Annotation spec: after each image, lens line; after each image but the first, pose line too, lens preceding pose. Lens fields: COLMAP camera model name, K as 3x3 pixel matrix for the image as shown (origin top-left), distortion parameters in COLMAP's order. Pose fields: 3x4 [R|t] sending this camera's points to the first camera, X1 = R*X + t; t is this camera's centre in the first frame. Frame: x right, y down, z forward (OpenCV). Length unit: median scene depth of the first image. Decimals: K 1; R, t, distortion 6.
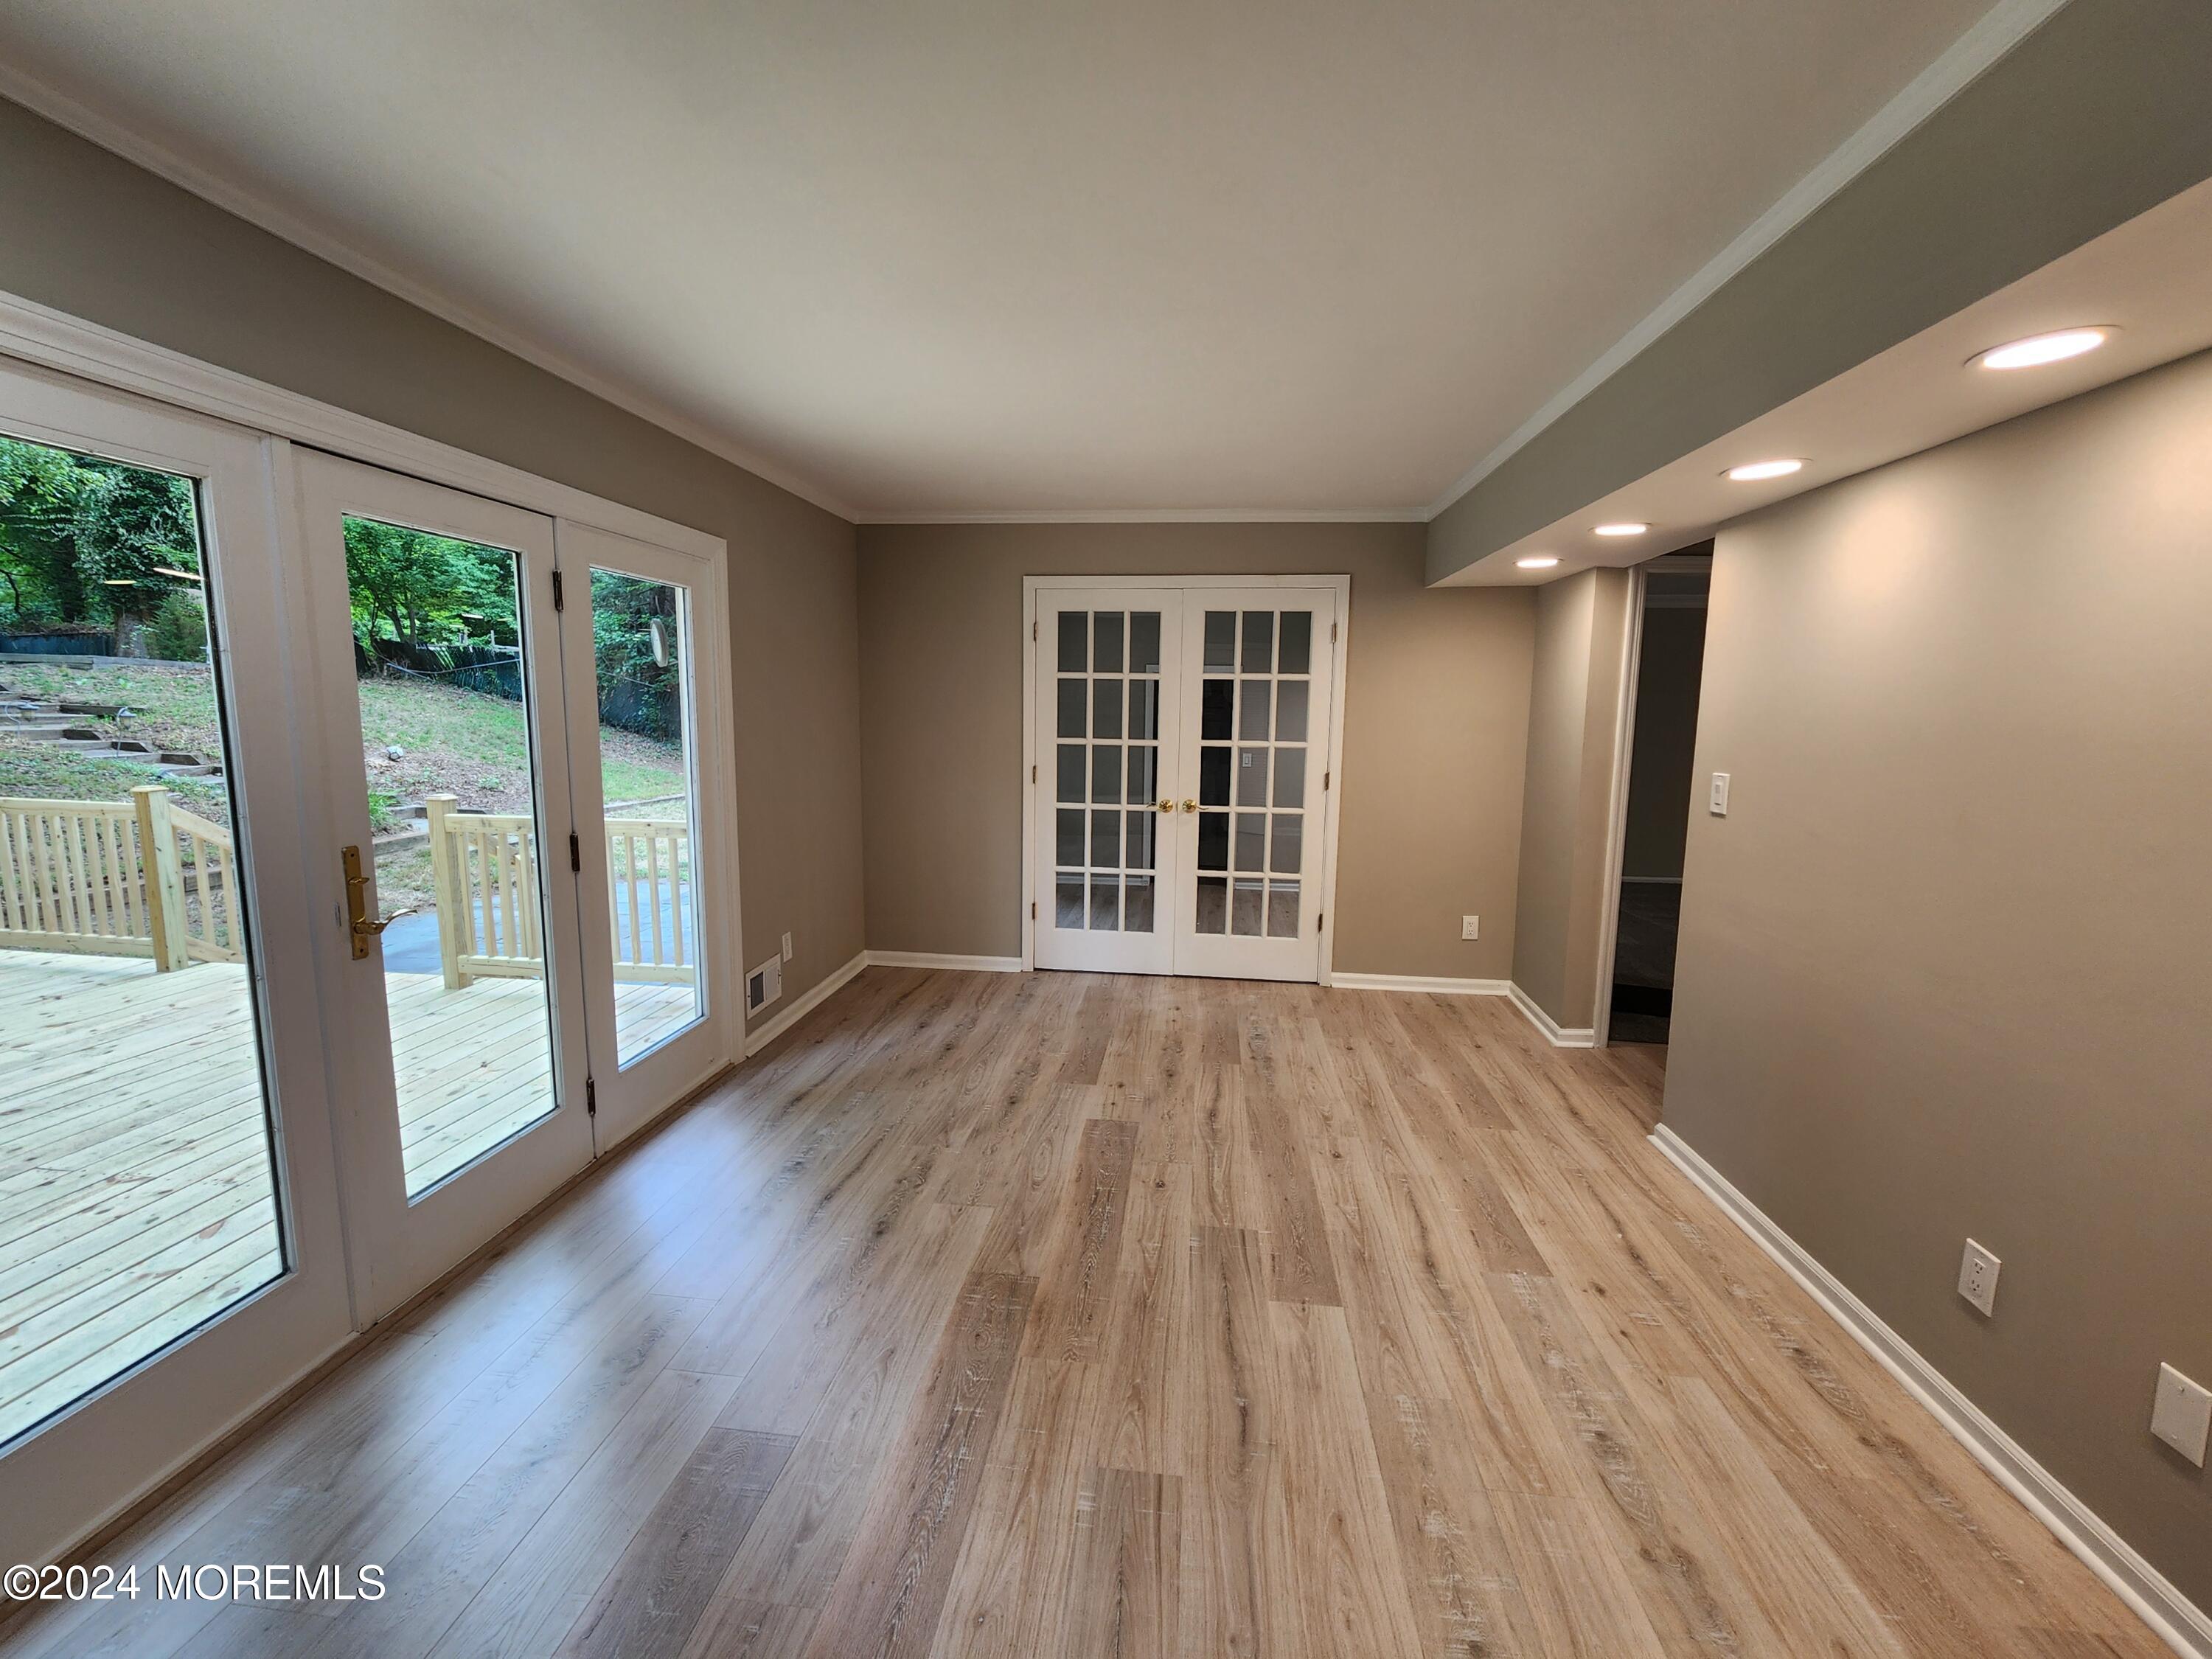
lens RADIAL K [[906.6, 0, 1102.2], [0, 906.6, 821.5], [0, 0, 1]] dist [0.001224, -0.001704]
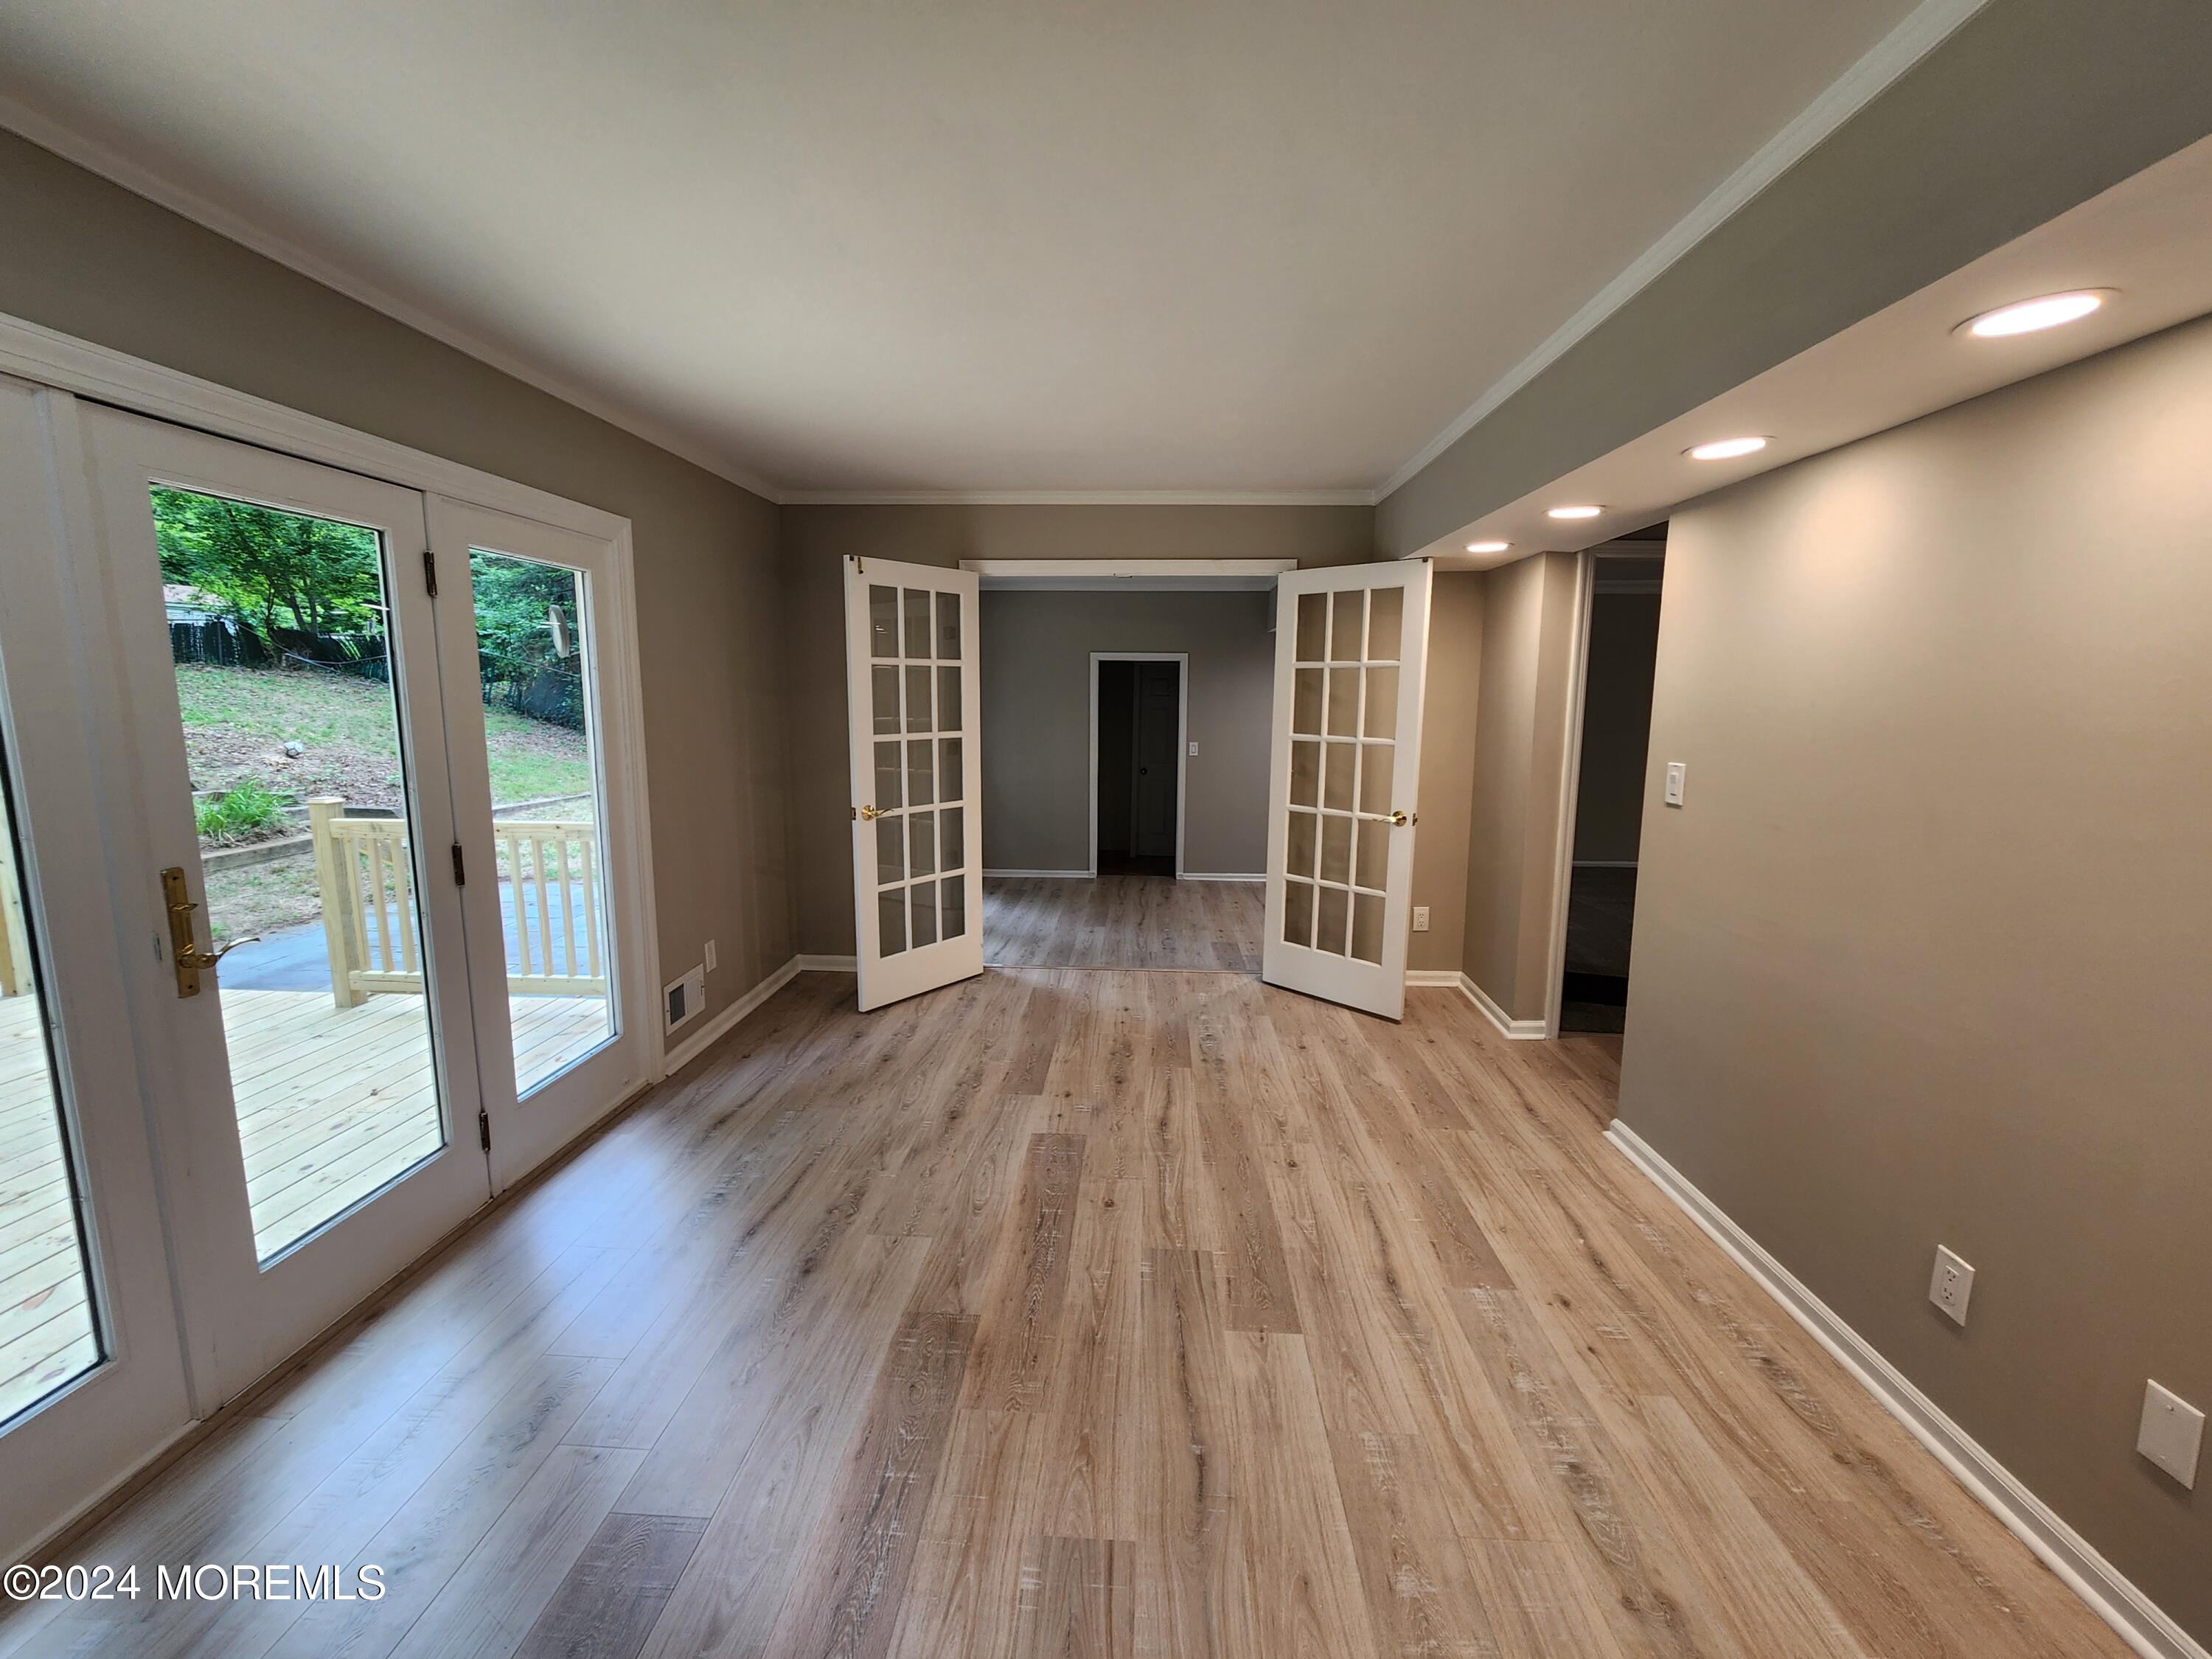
lens RADIAL K [[906.6, 0, 1102.3], [0, 906.6, 822.3], [0, 0, 1]] dist [0.001224, -0.001704]
pose [[0.998260, -0.014123, 0.057245, 0.007914], [0.013297, 0.999802, 0.014788, -0.012262], [-0.057442, -0.014001, 0.998251, 0.059950]]
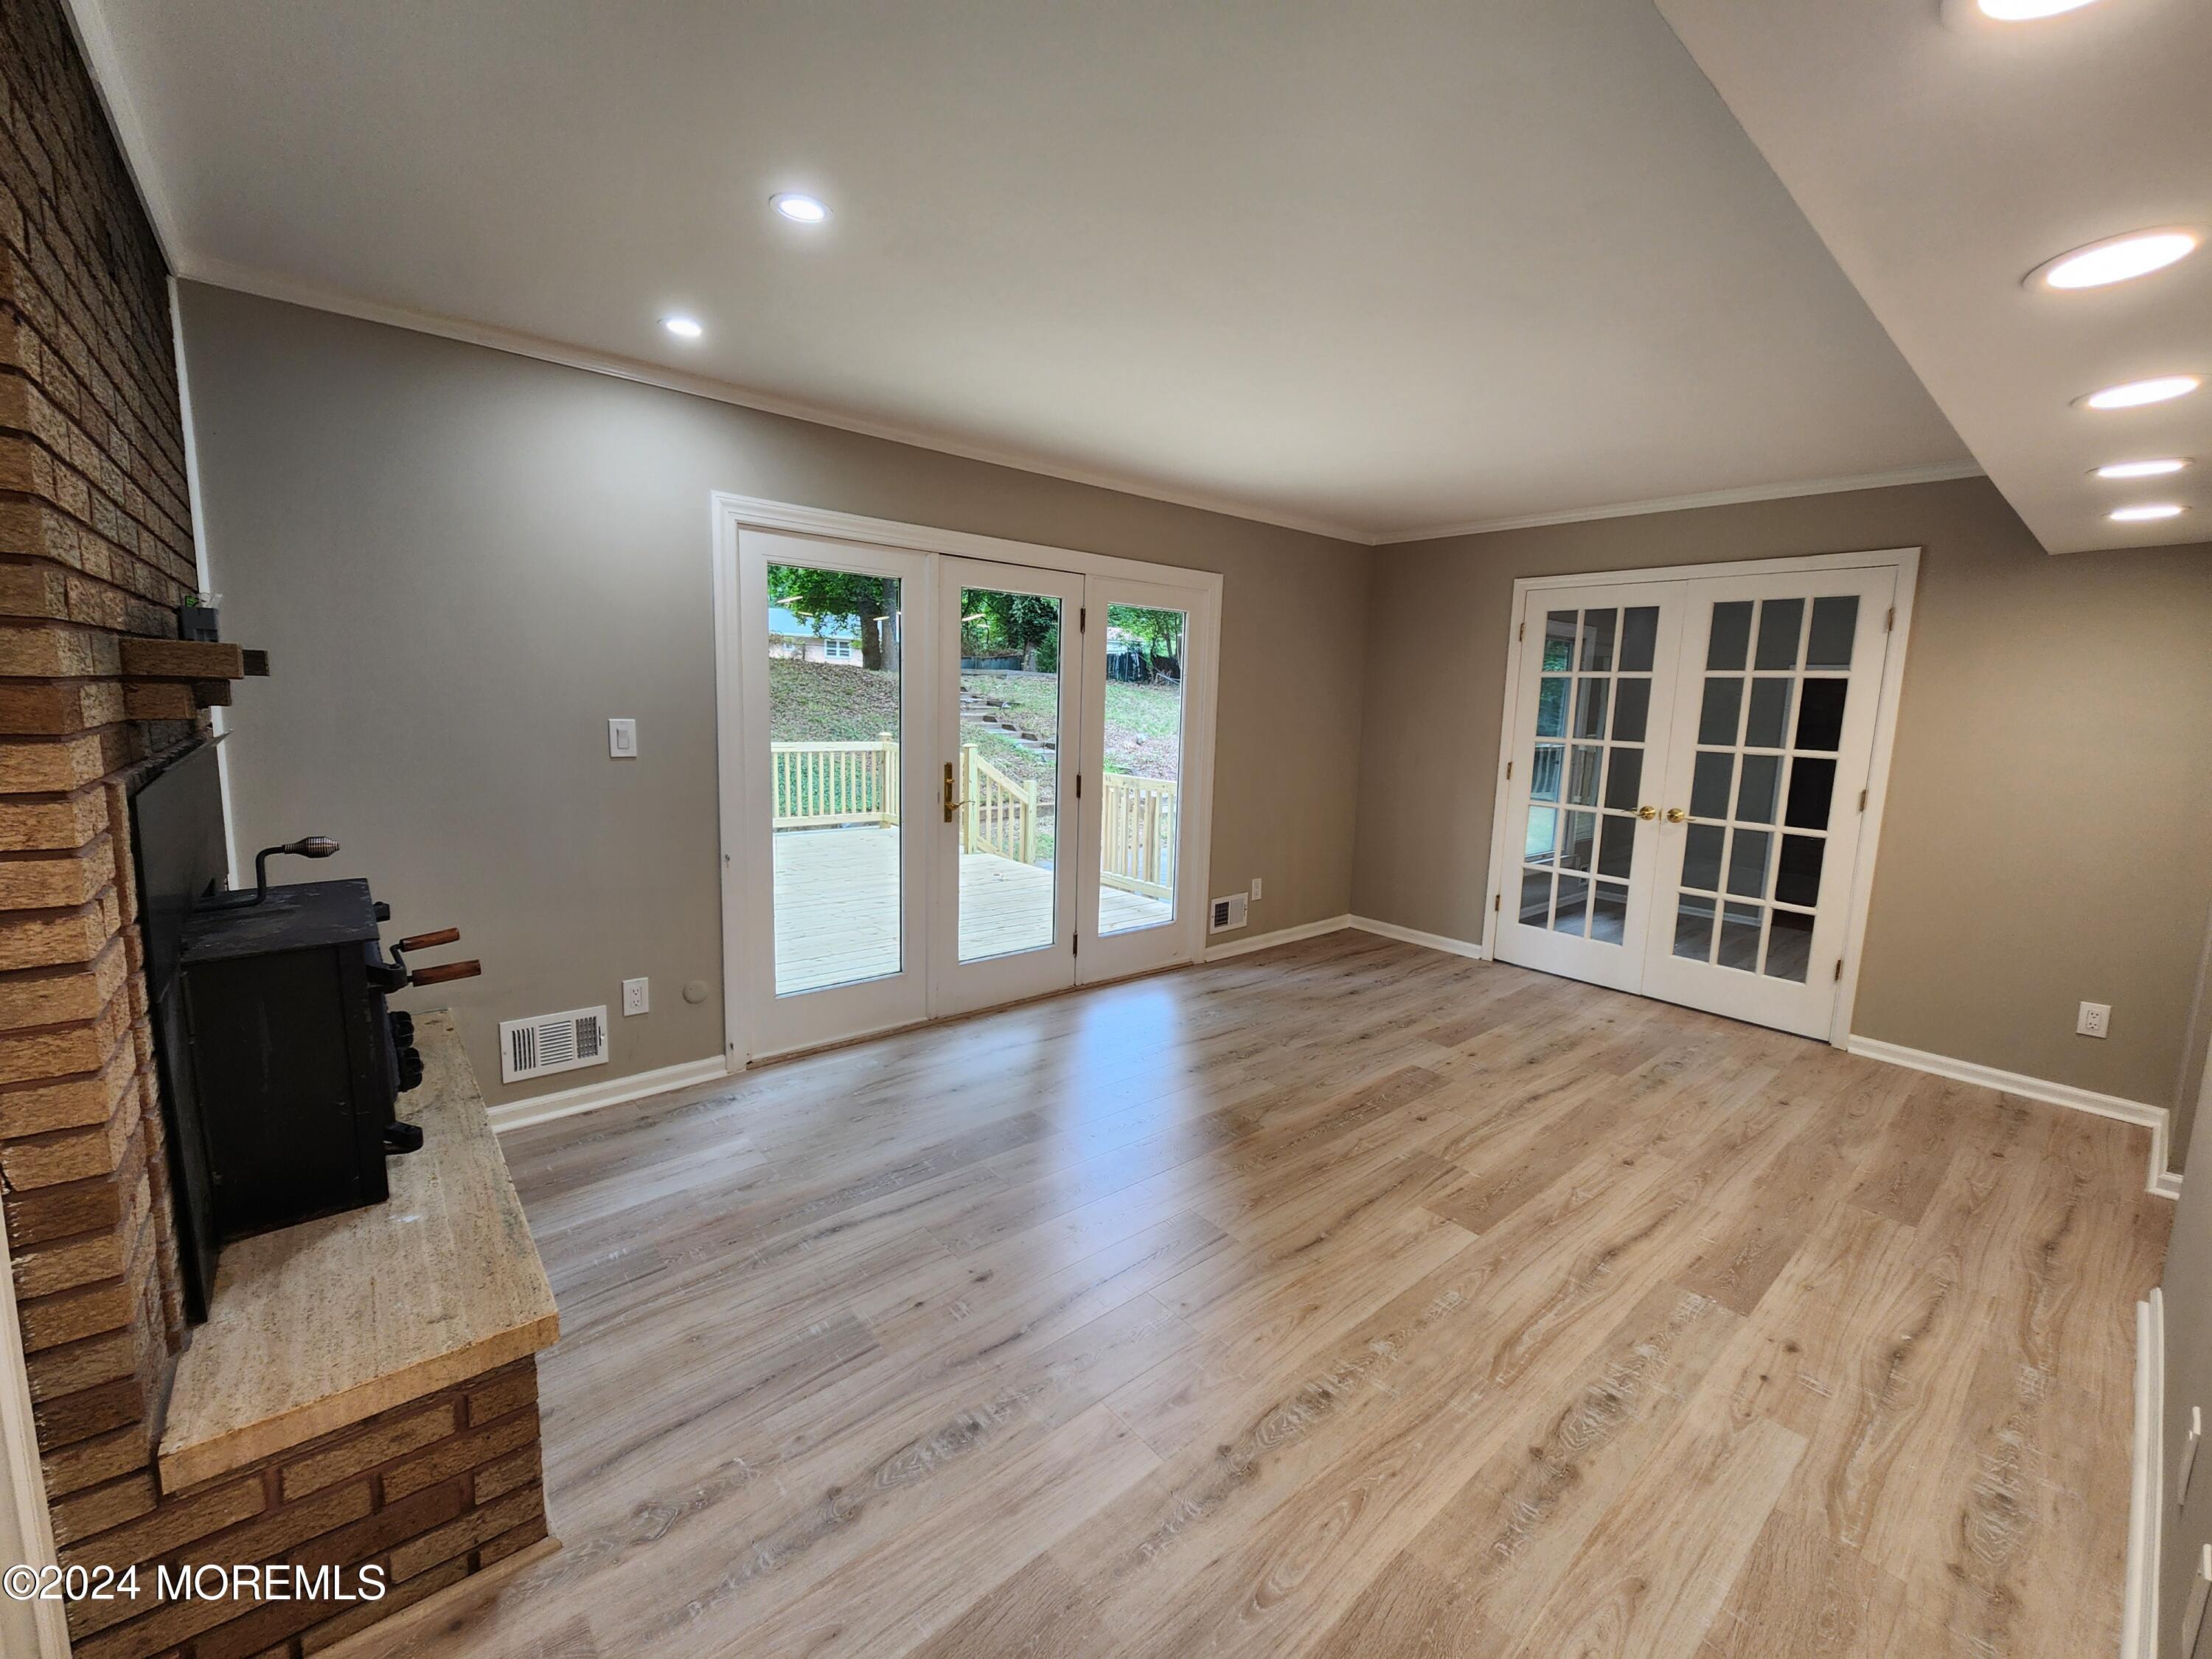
lens RADIAL K [[906.6, 0, 1104.7], [0, 906.6, 828.1], [0, 0, 1]] dist [0.001224, -0.001704]
pose [[0.729070, 0.107607, -0.675928, 0.502542], [-0.109323, 0.993193, 0.040198, 0.037248], [0.675652, 0.044587, 0.735871, -0.117349]]
